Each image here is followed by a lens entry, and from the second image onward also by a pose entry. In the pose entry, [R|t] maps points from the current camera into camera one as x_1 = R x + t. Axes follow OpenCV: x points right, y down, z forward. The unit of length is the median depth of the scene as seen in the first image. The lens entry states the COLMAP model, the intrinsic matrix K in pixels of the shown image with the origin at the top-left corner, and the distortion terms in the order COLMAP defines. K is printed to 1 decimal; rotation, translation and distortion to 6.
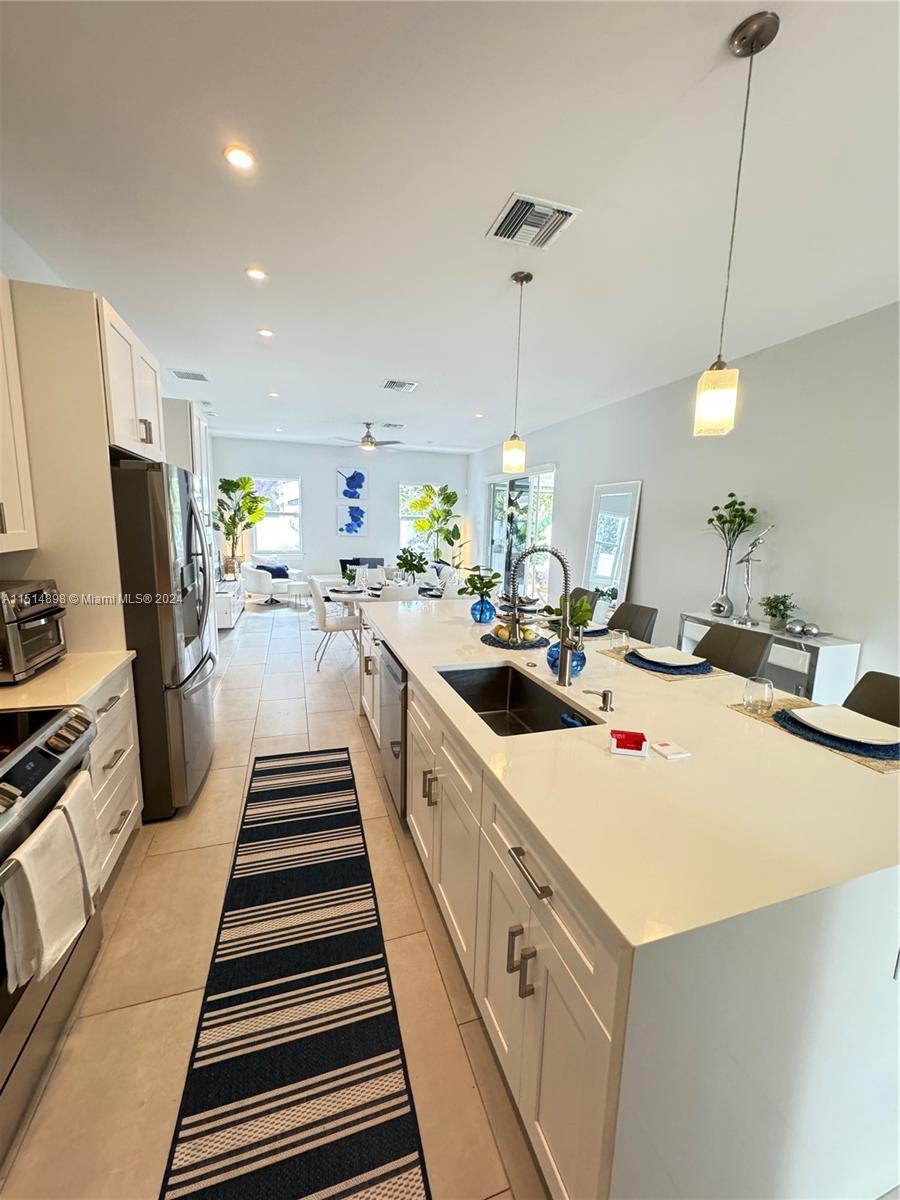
lens RADIAL K [[475.2, 0, 451.4], [0, 475.2, 599.3], [0, 0, 1]] dist [-0.001994, -0.000017]
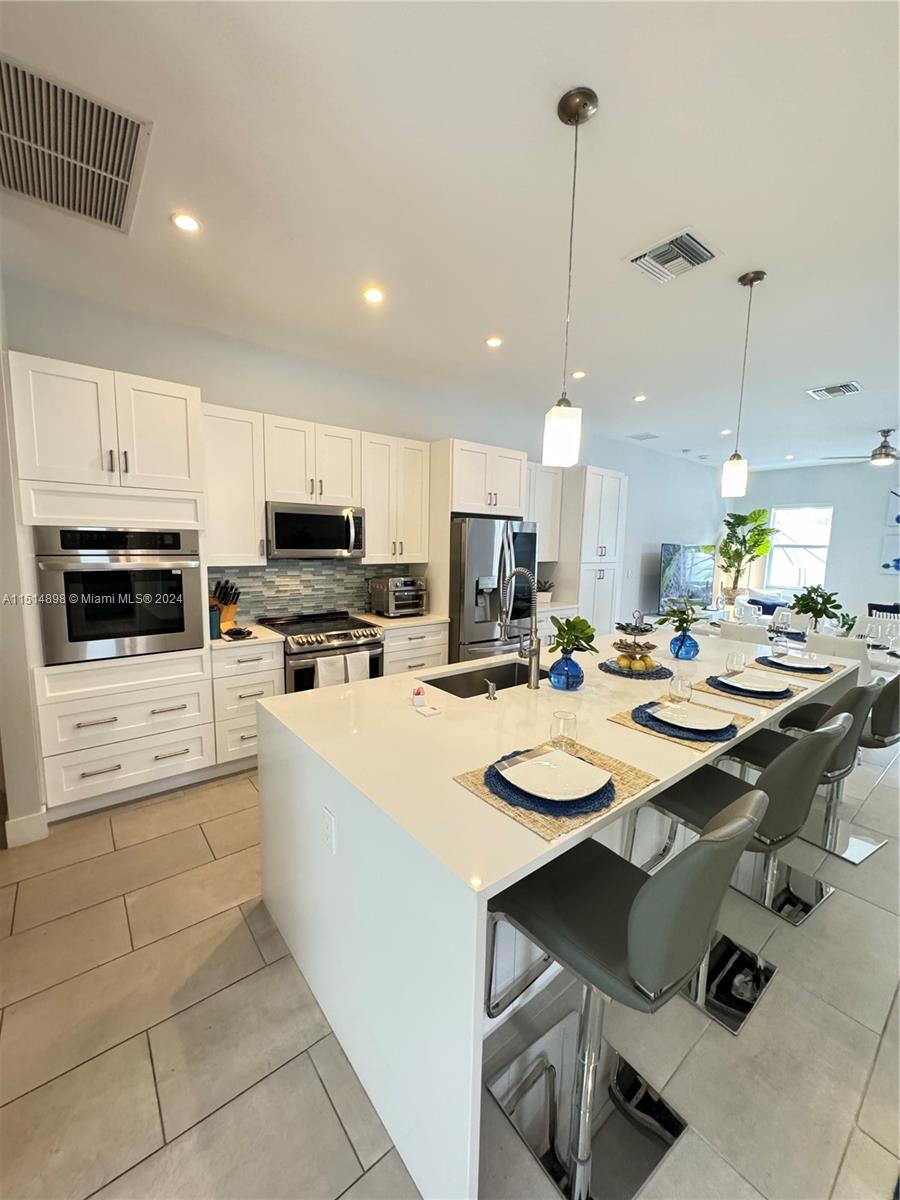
lens RADIAL K [[475.2, 0, 451.4], [0, 475.2, 599.3], [0, 0, 1]] dist [-0.001994, -0.000017]
pose [[0.357636, 0.094257, -0.929092, 0.445981], [-0.160659, 0.986270, 0.038215, -0.015960], [0.919937, 0.135600, 0.367869, 0.127558]]
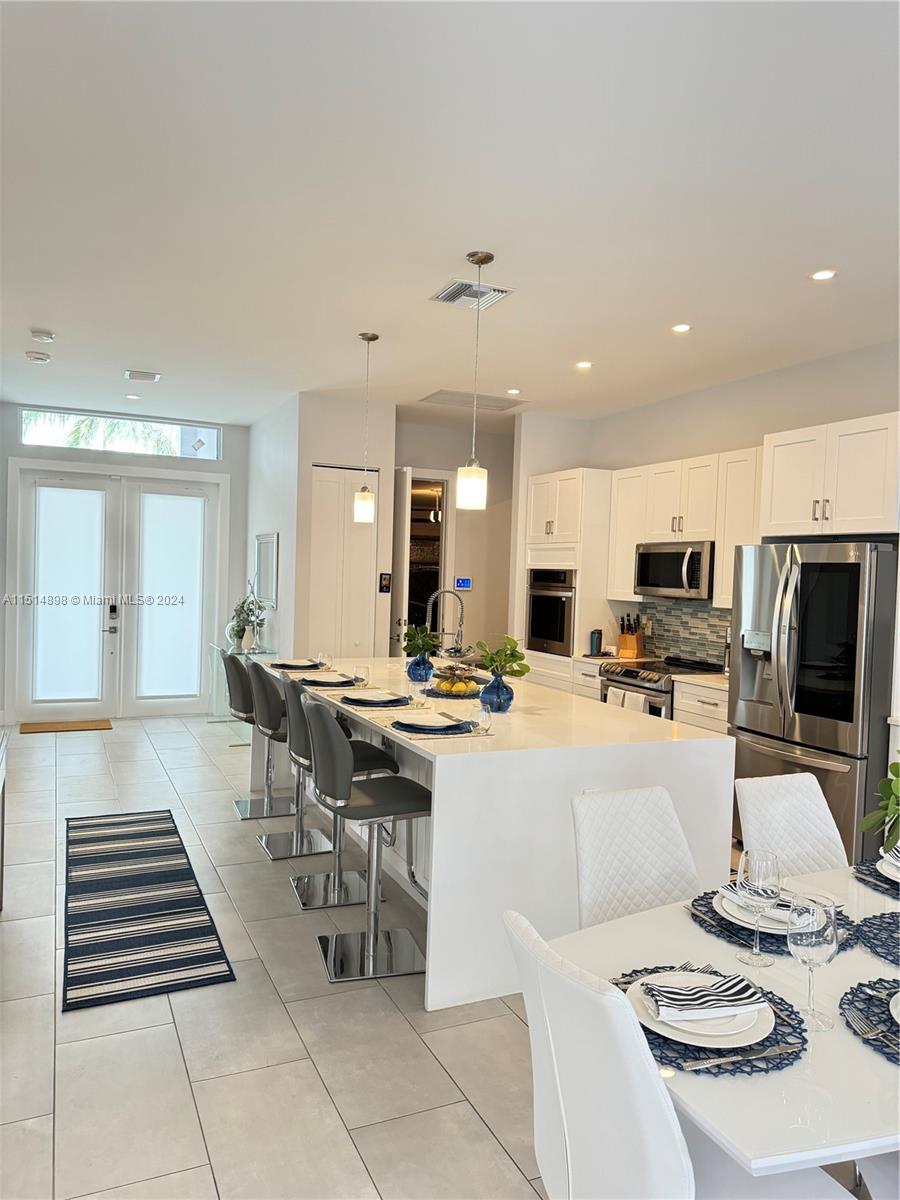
lens RADIAL K [[836.4, 0, 450.0], [0, 836.4, 600.0], [0, 0, 1]] dist [0.000317, 0.000030]
pose [[-0.990740, -0.055622, -0.123854, 0.179715], [-0.078543, 0.978895, 0.188667, -0.209304], [0.110746, 0.196648, -0.974200, 1.297007]]
